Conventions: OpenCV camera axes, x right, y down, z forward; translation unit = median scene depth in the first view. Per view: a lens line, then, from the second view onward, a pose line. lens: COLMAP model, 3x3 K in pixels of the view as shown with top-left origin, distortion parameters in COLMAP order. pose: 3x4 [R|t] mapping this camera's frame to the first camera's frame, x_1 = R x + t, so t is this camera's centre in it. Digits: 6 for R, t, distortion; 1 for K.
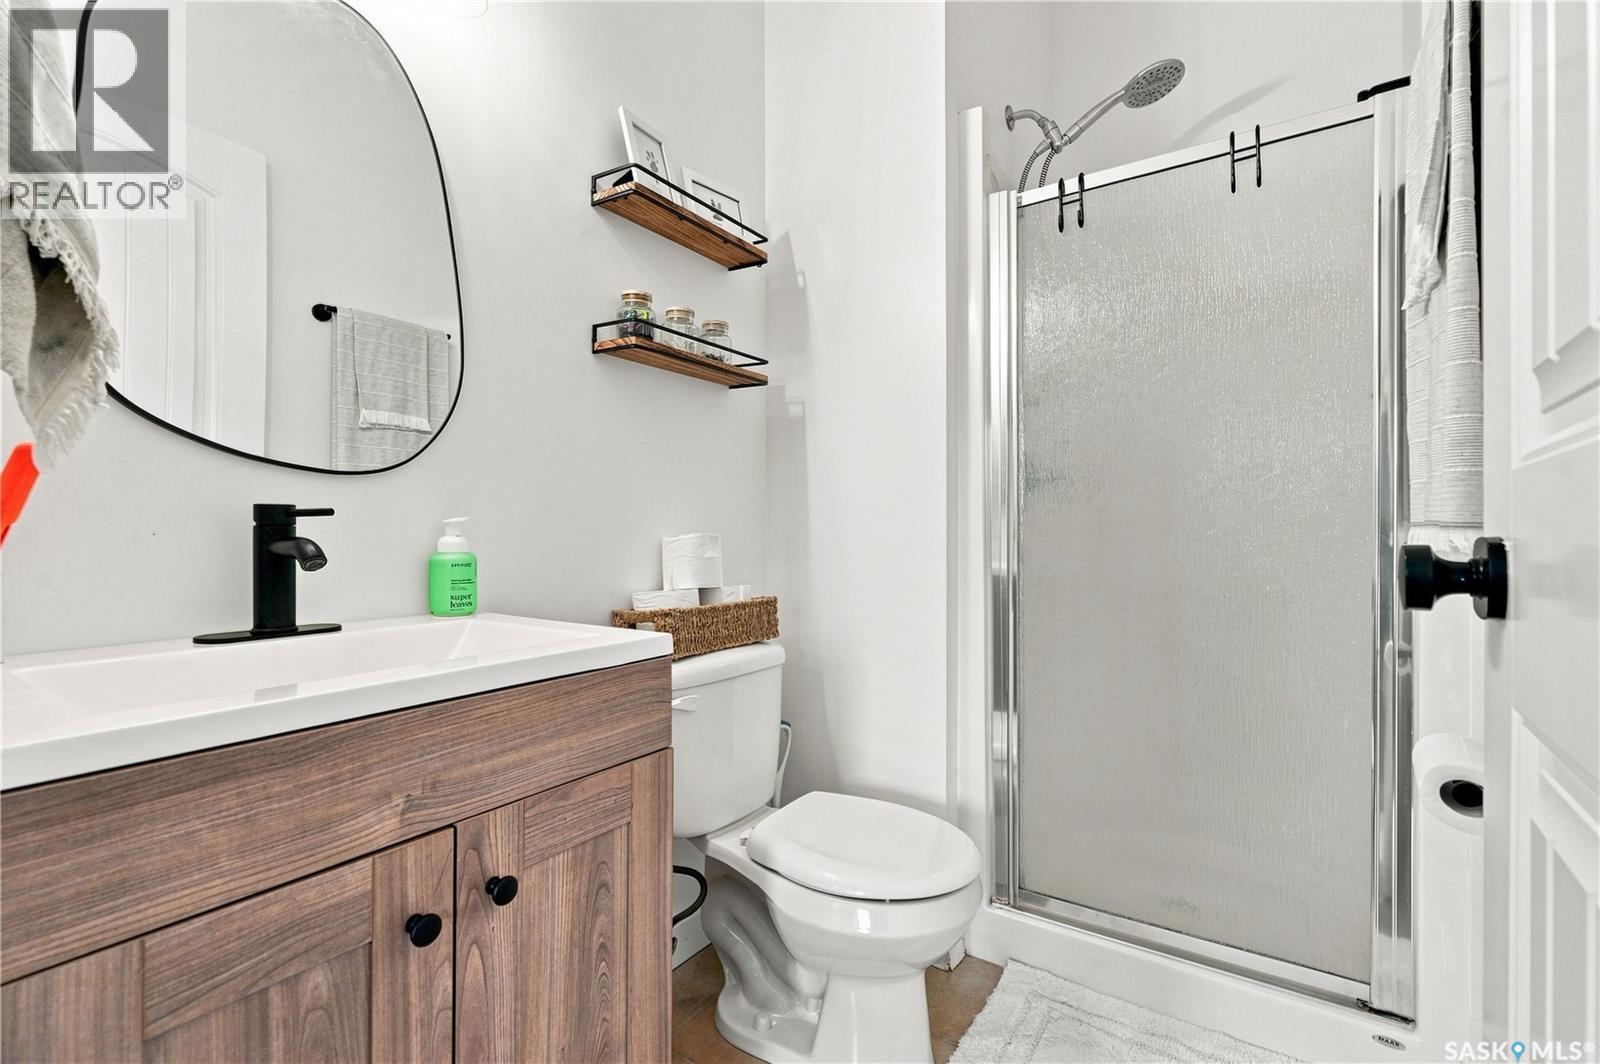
lens RADIAL K [[740.4, 0, 797.2], [0, 740.4, 531.5], [0, 0, 1]] dist [-0.001357, -0.000454]
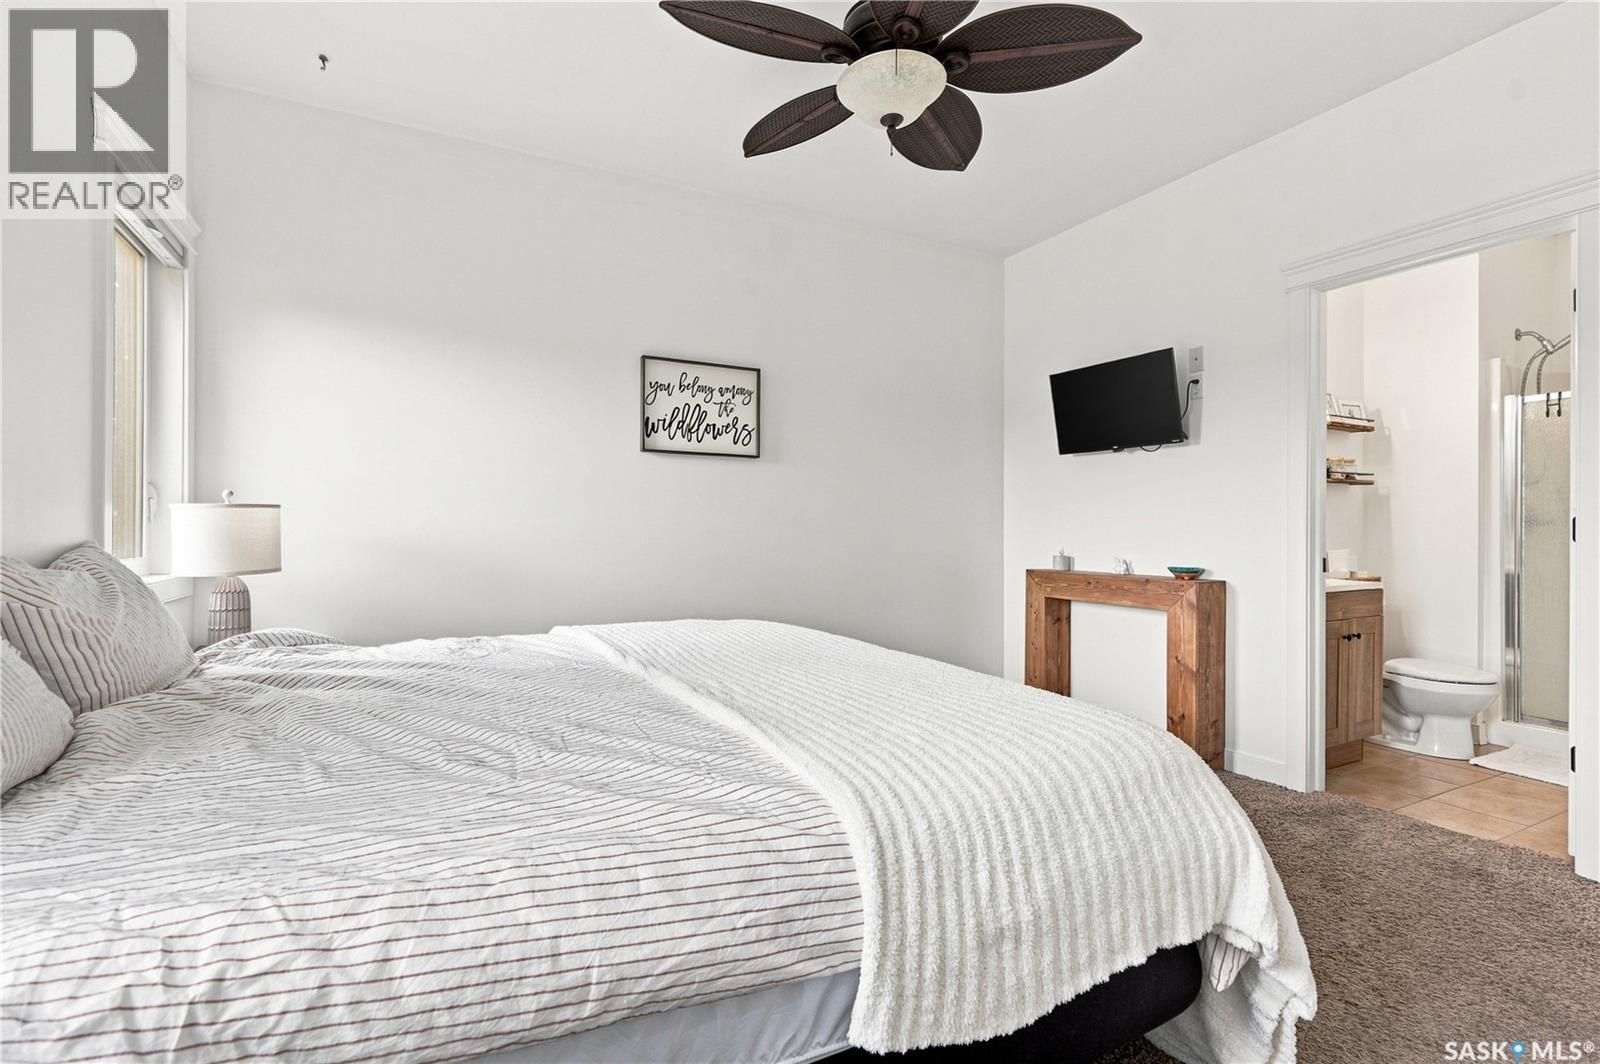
lens RADIAL K [[740.4, 0, 805.5], [0, 740.4, 524.5], [0, 0, 1]] dist [-0.001357, -0.000454]
pose [[0.881036, 0.010016, -0.472943, -0.514490], [-0.018359, 0.999747, -0.013027, -0.015445], [0.472692, 0.020160, 0.880997, -1.861532]]
